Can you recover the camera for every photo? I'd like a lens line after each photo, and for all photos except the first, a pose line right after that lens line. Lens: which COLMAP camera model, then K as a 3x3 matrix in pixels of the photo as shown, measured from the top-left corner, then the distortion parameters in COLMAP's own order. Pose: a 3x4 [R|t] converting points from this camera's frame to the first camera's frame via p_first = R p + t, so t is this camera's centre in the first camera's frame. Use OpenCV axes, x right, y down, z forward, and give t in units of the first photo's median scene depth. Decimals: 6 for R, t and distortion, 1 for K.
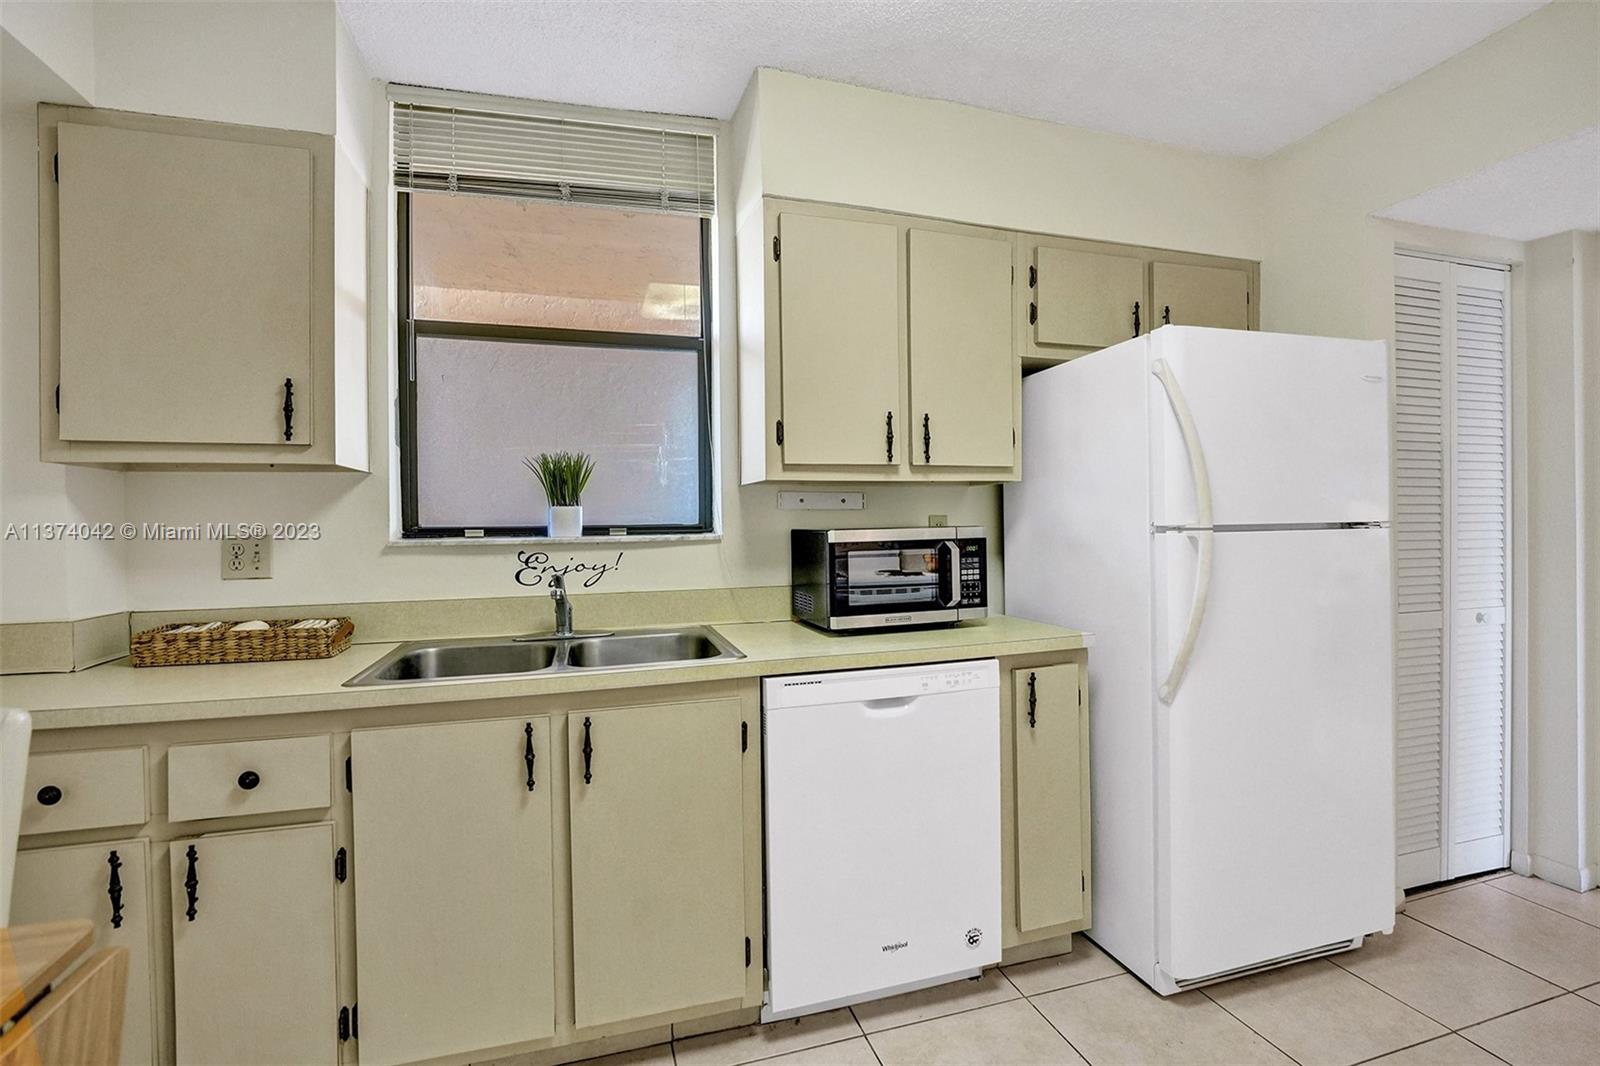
lens RADIAL K [[723.4, 0, 805.1], [0, 723.4, 524.9], [0, 0, 1]] dist [-0.018774, 0.001473]
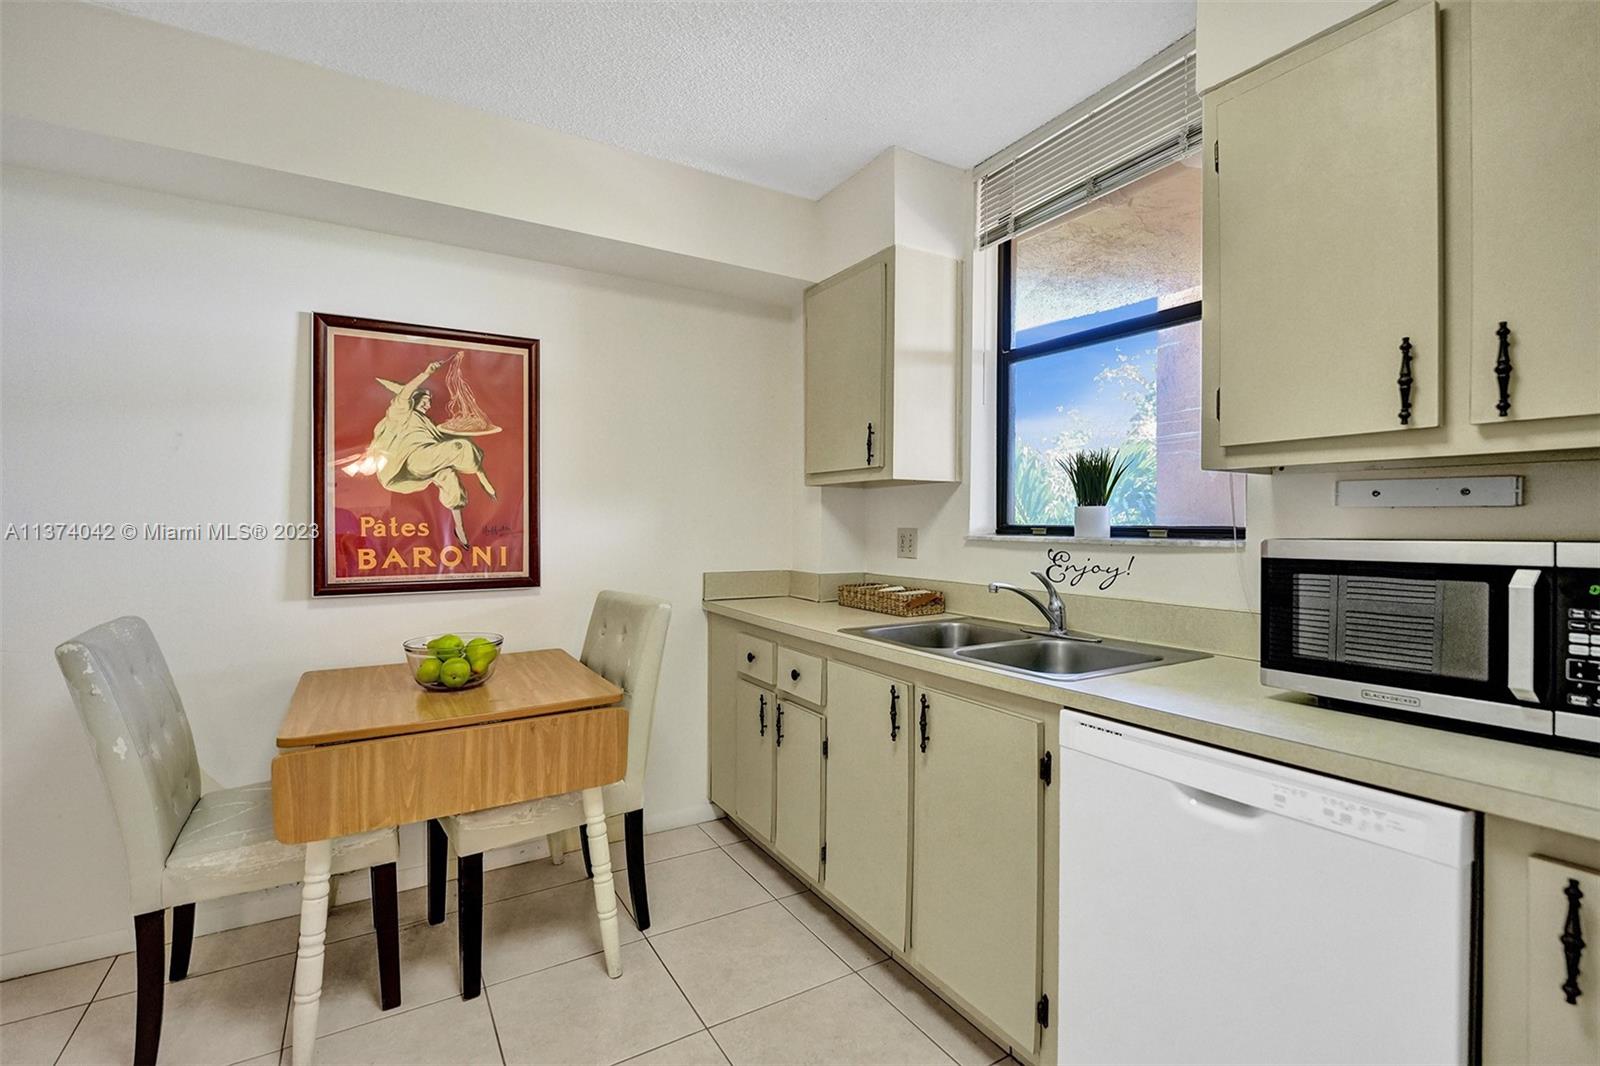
lens RADIAL K [[723.4, 0, 805.0], [0, 723.4, 528.7], [0, 0, 1]] dist [-0.018774, 0.001473]
pose [[0.241924, 0.021304, -0.970061, 0.581794], [-0.010390, 0.999759, 0.019365, -0.010974], [0.970240, 0.005394, 0.242086, 0.419639]]
